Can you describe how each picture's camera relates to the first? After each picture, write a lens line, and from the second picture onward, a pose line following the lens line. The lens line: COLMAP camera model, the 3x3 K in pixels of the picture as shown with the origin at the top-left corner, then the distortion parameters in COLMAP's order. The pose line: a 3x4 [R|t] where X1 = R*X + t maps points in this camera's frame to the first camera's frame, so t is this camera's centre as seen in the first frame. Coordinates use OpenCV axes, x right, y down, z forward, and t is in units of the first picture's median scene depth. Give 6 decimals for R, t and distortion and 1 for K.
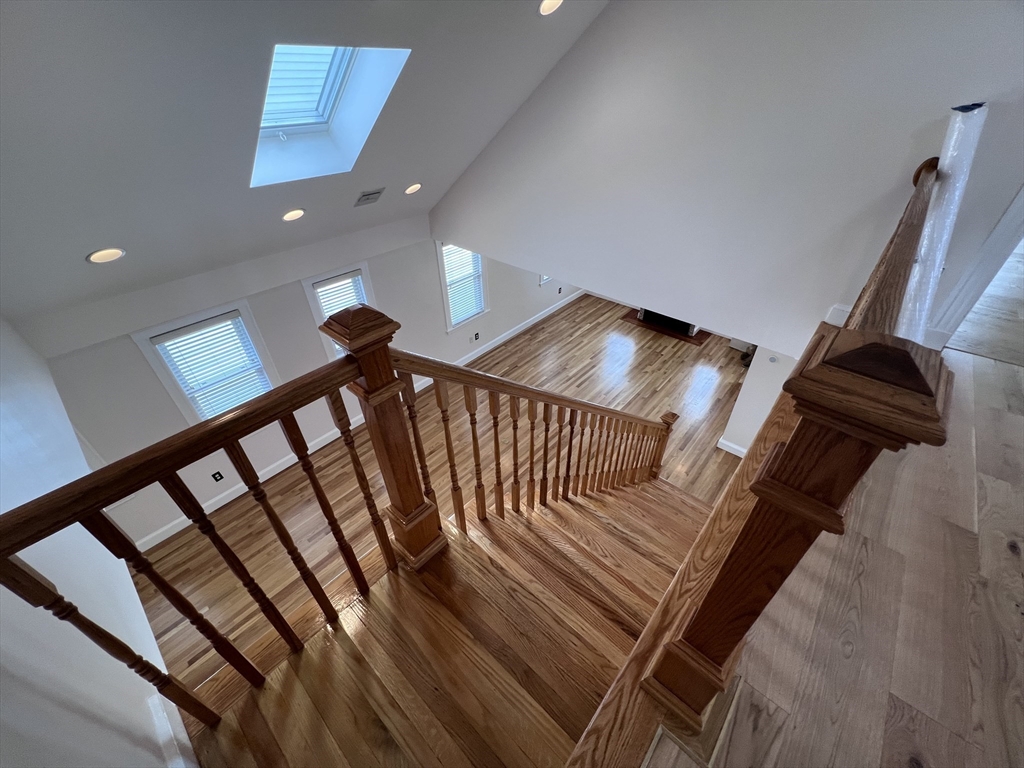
lens RADIAL K [[409.5, 0, 511.2], [0, 409.5, 384.2], [0, 0, 1]] dist [-0.003788, -0.000740]
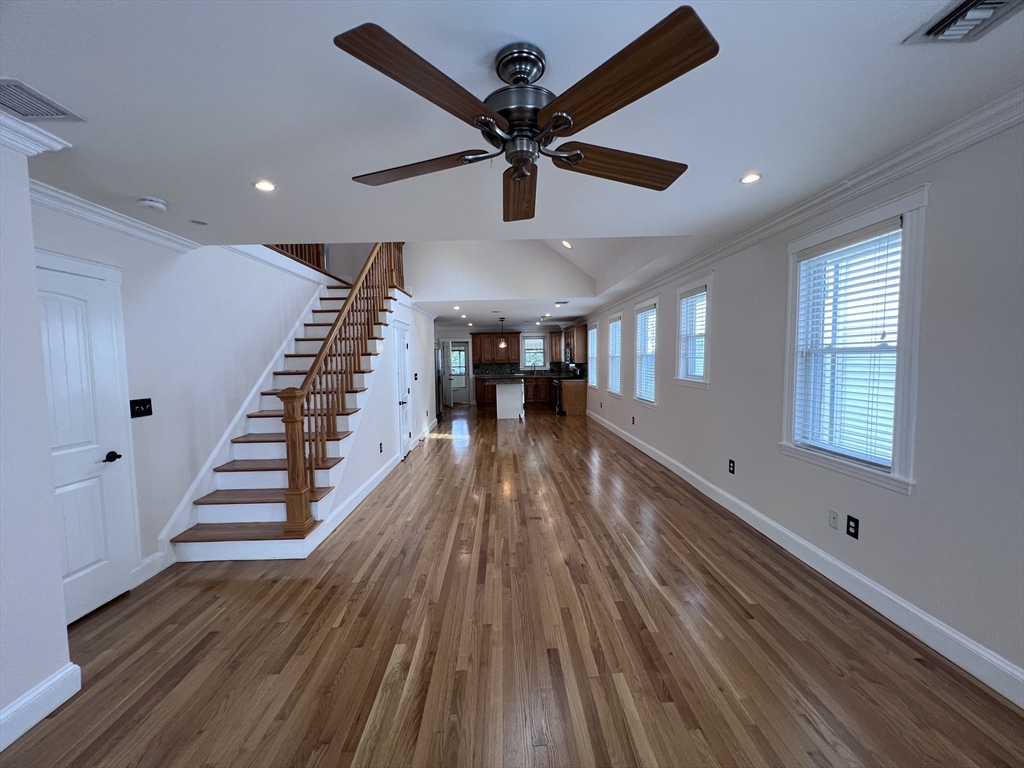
lens RADIAL K [[409.5, 0, 513.1], [0, 409.5, 382.7], [0, 0, 1]] dist [-0.003788, -0.000740]
pose [[-0.729239, 0.065741, -0.681093, 0.365972], [-0.388571, 0.779523, 0.491281, -0.279867], [0.563225, 0.622914, -0.542914, 0.986369]]
